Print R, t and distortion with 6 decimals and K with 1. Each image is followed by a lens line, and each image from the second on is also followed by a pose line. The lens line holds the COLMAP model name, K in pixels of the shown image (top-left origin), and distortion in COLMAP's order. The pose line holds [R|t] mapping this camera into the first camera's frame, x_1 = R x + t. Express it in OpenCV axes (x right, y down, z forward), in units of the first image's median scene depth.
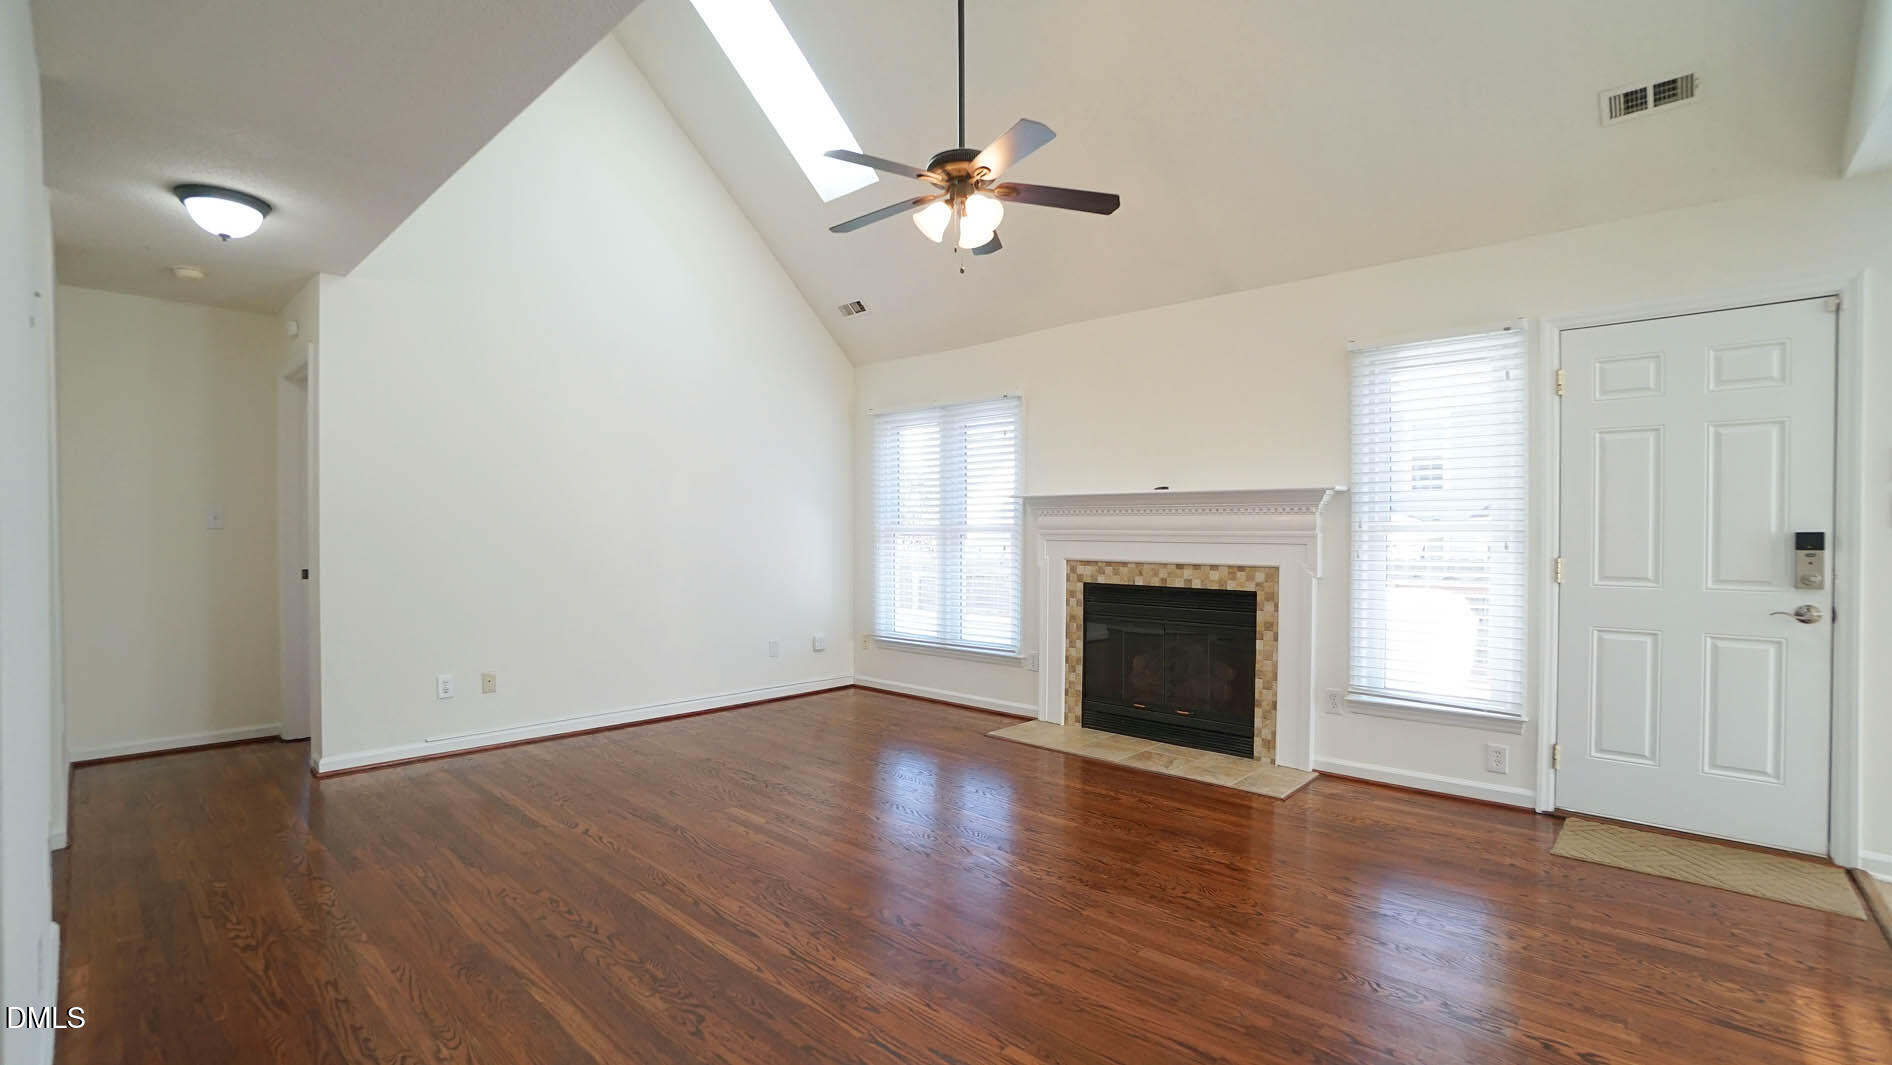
lens RADIAL K [[834.7, 0, 937.5], [0, 834.7, 544.3], [0, 0, 1]] dist [-0.059220, 0.019131]
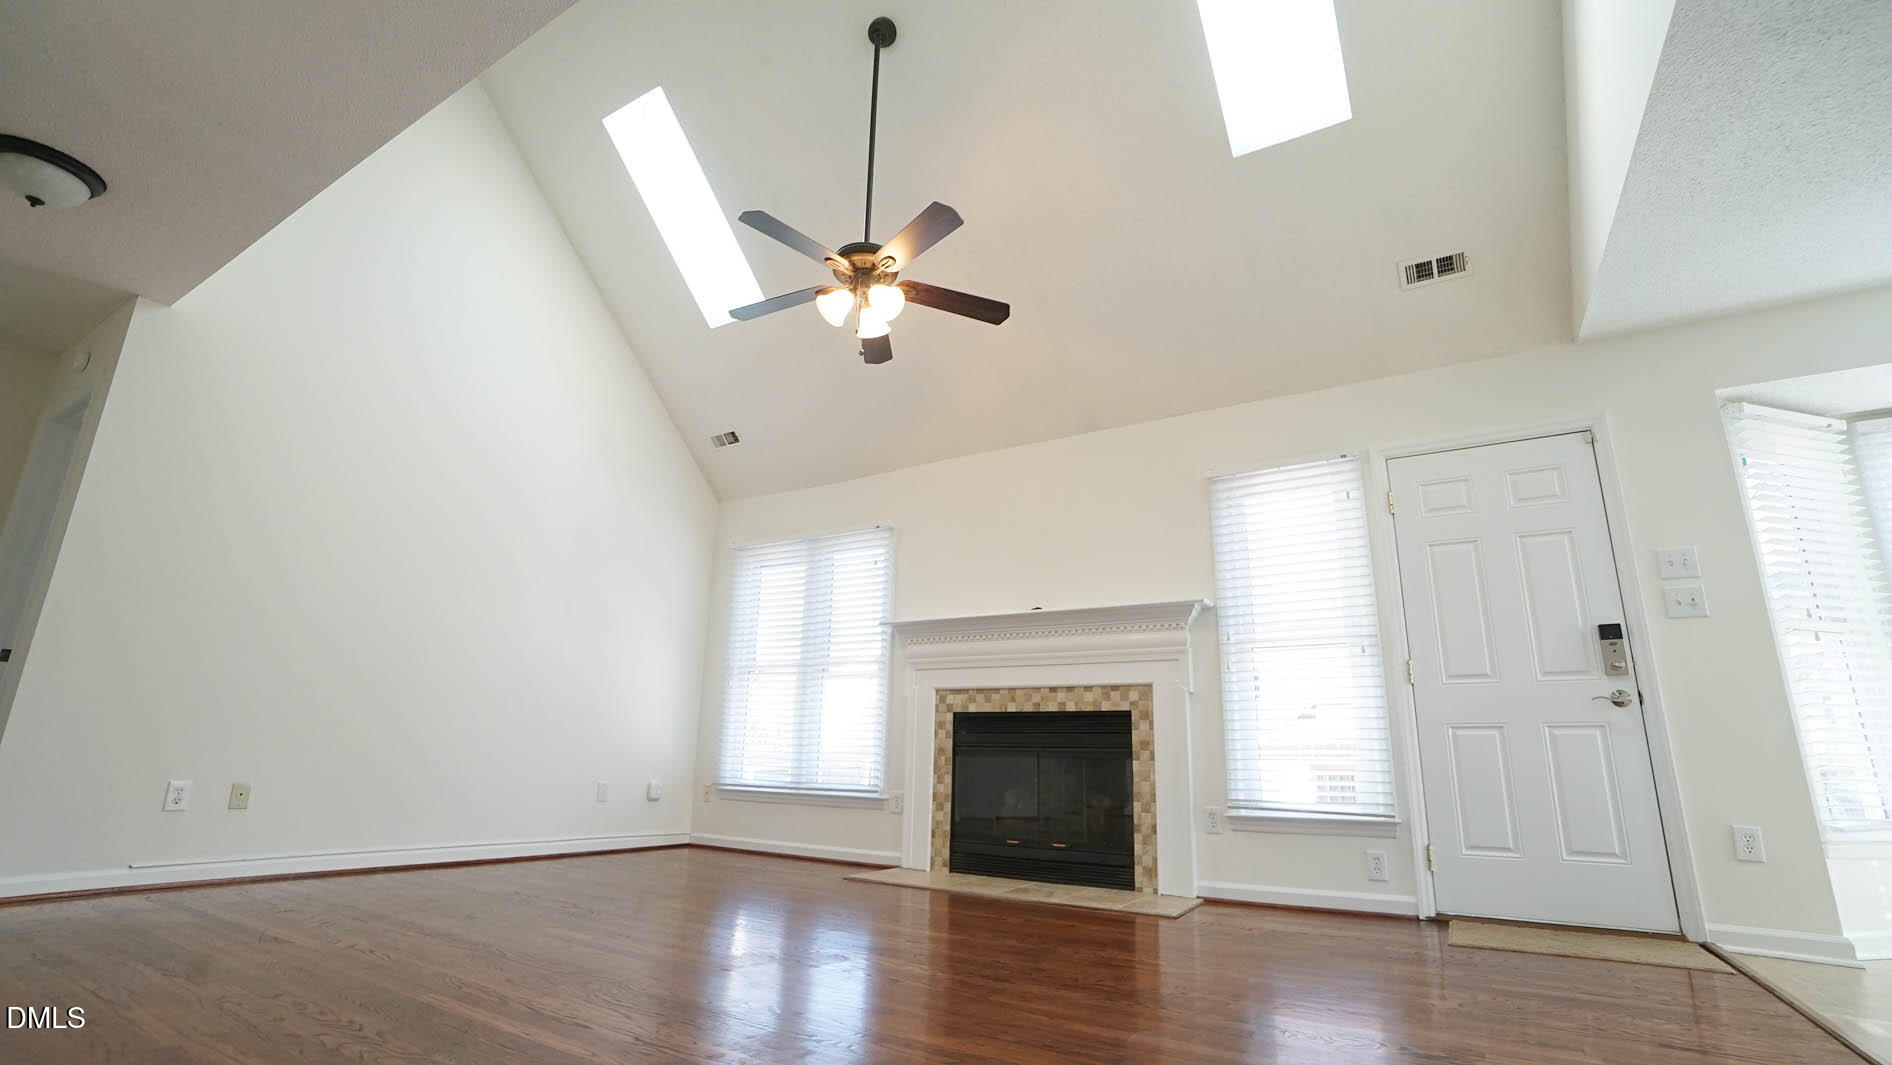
lens RADIAL K [[834.7, 0, 940.0], [0, 834.7, 542.4], [0, 0, 1]] dist [-0.059220, 0.019131]
pose [[0.979337, 0.071482, 0.189180, -0.041775], [-0.018659, 0.963396, -0.267431, 0.134670], [-0.201372, 0.258375, 0.944824, 0.054246]]
